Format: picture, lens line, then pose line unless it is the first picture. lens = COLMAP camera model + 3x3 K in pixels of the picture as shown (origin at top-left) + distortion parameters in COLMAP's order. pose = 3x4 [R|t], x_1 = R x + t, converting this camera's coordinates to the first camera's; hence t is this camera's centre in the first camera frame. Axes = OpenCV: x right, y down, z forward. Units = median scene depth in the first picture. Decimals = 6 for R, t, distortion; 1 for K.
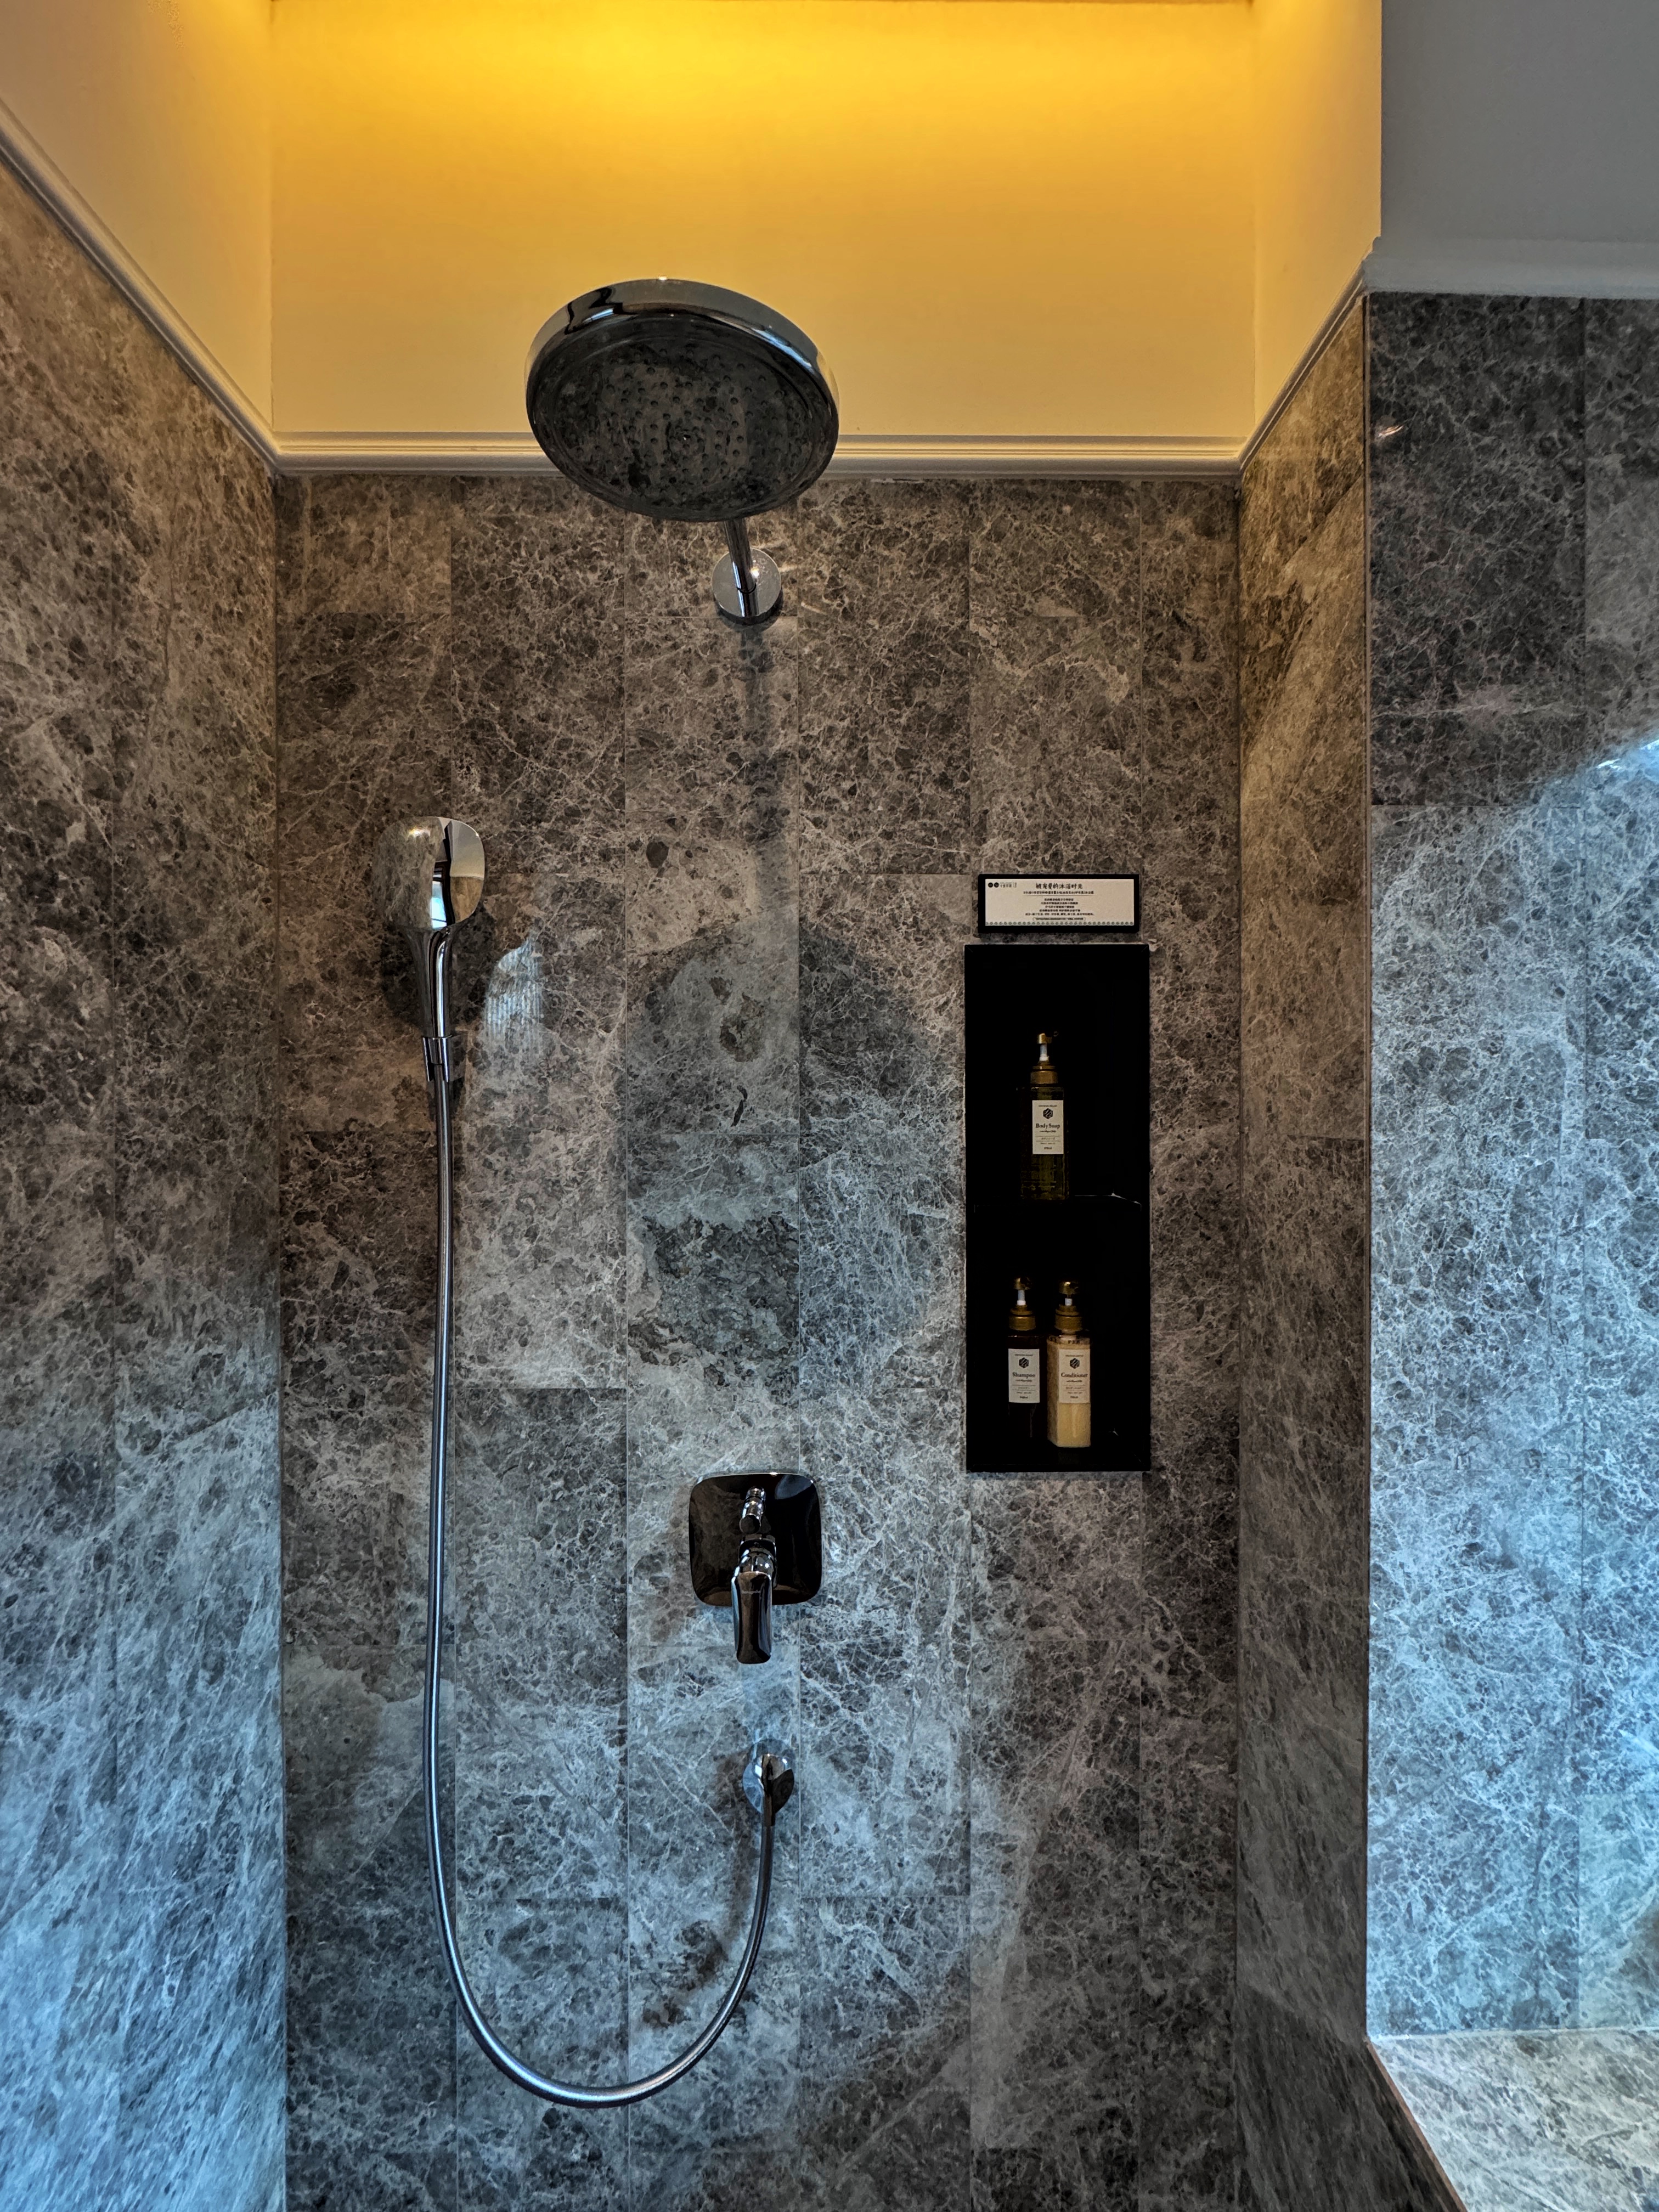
lens RADIAL K [[1030.1, 0, 874.6], [0, 1030.1, 1089.3], [0, 0, 1]] dist [-0.001455, 0.000650]
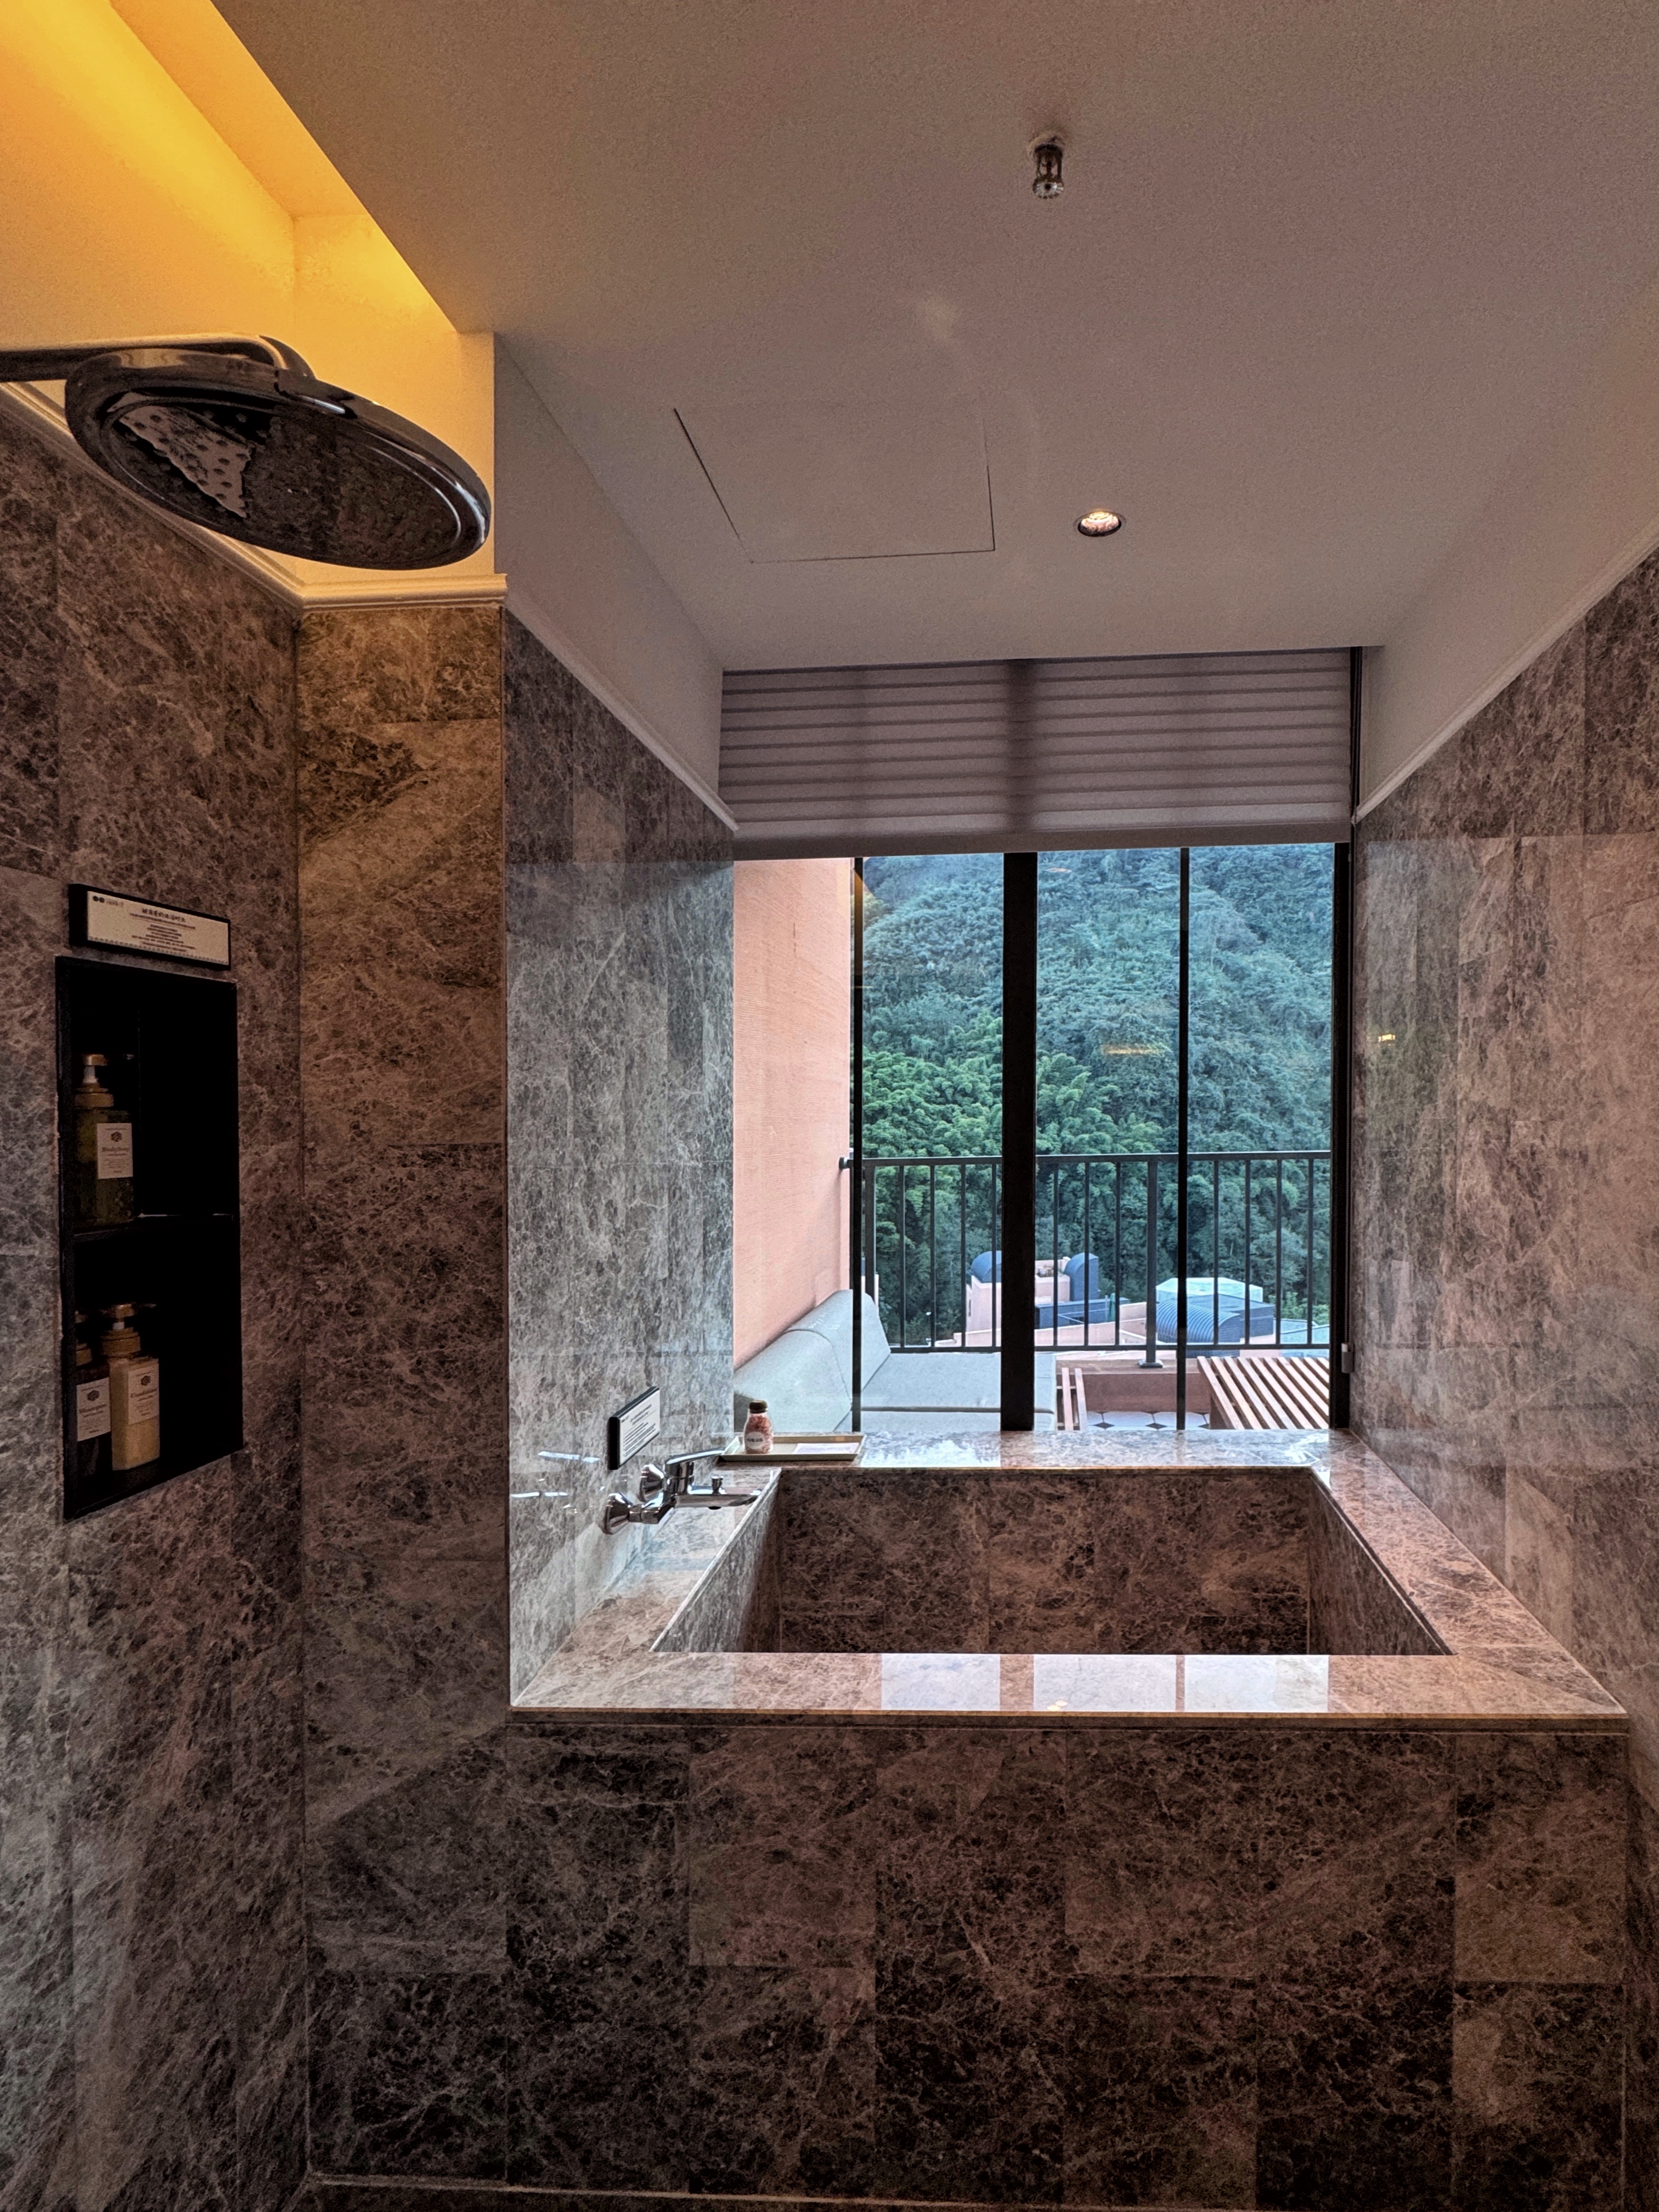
lens RADIAL K [[883.8, 0, 833.1], [0, 883.8, 1123.4], [0, 0, 1]] dist [0.002388, -0.000094]
pose [[0.237403, -0.010649, 0.971353, -0.518049], [0.005643, 0.999938, 0.009583, 0.006772], [-0.971395, 0.003207, 0.237448, 0.134917]]
